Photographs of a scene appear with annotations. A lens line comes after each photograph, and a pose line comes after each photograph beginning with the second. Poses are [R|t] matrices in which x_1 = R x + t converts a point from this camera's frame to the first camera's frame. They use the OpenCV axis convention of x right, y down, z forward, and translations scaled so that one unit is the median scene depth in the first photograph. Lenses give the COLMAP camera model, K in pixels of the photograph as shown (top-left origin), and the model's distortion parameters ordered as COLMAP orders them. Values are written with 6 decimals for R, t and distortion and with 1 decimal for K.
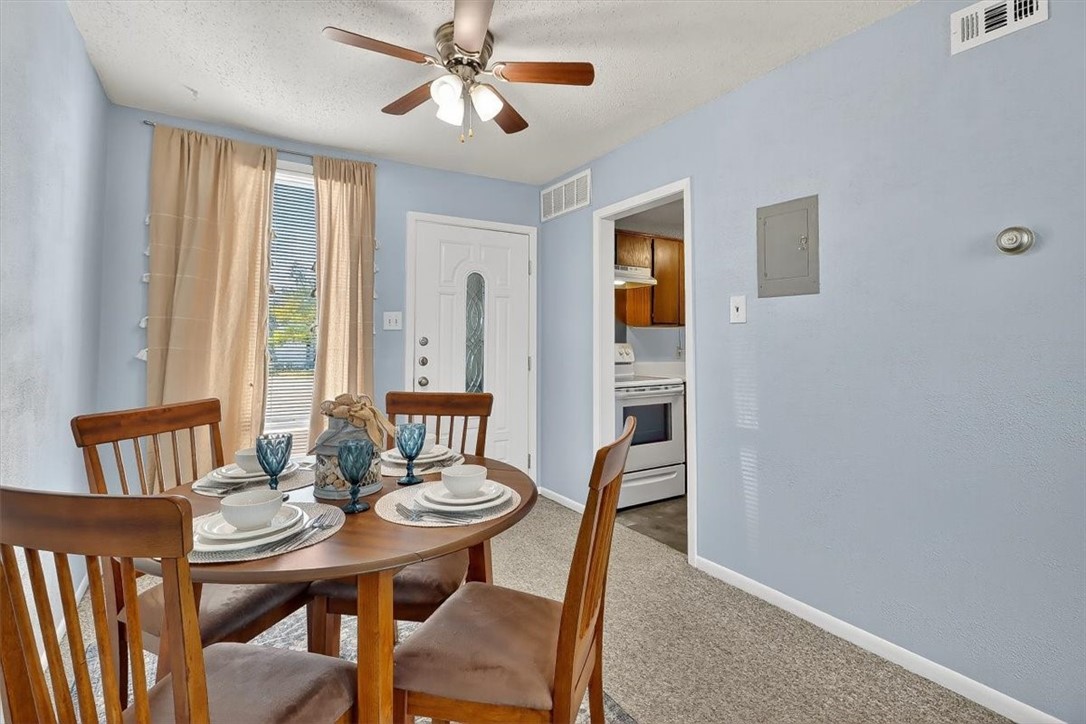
lens RADIAL K [[520.3, 0, 547.4], [0, 520.3, 317.0], [0, 0, 1]] dist [0.015827, 0.000081]
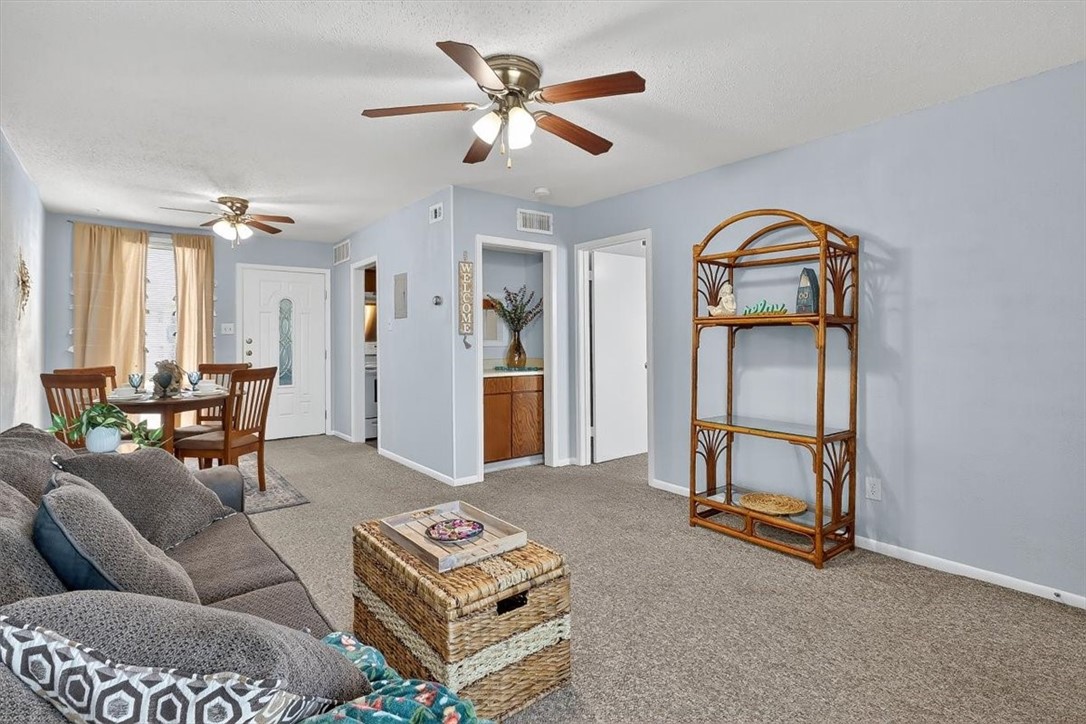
lens RADIAL K [[532.1, 0, 549.1], [0, 532.1, 332.0], [0, 0, 1]] dist [0.001780, -0.000184]
pose [[0.993705, -0.005443, 0.111892, 0.630697], [0.002410, 0.999626, 0.027223, -0.032458], [-0.111999, -0.026782, 0.993347, -0.956992]]
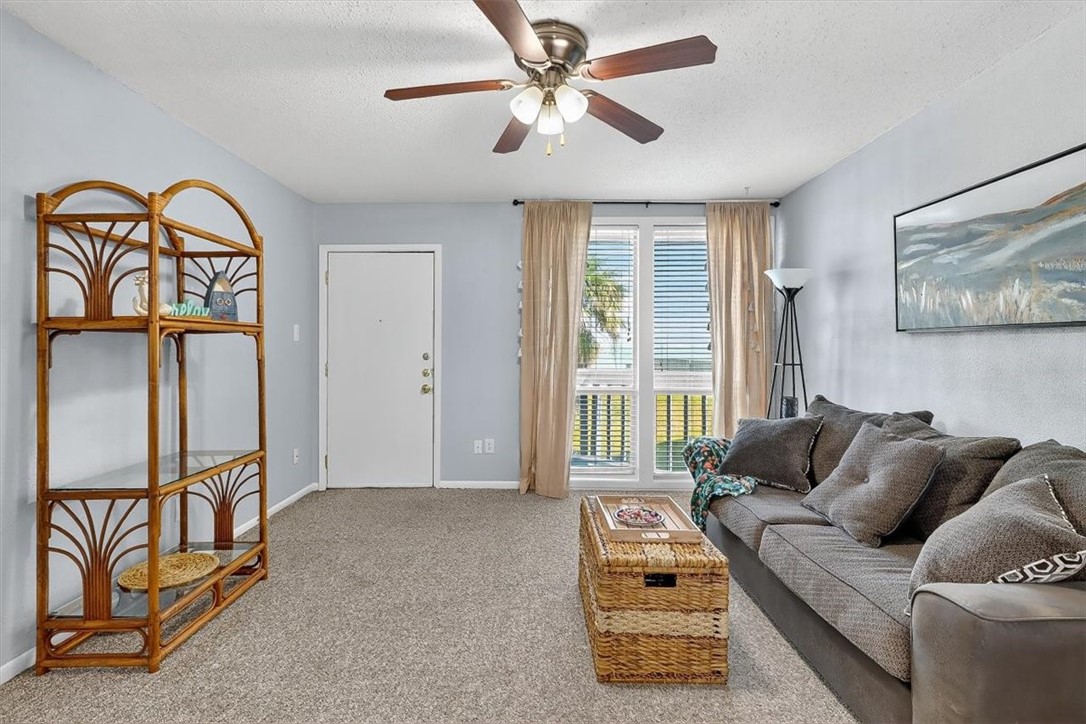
lens RADIAL K [[529.0, 0, 542.3], [0, 529.0, 341.1], [0, 0, 1]] dist [0.001506, 0.000040]
pose [[-0.846909, -0.000083, 0.531737, 0.303358], [-0.025146, 0.998887, -0.039895, 0.014158], [-0.531143, -0.047158, -0.845969, 0.422596]]
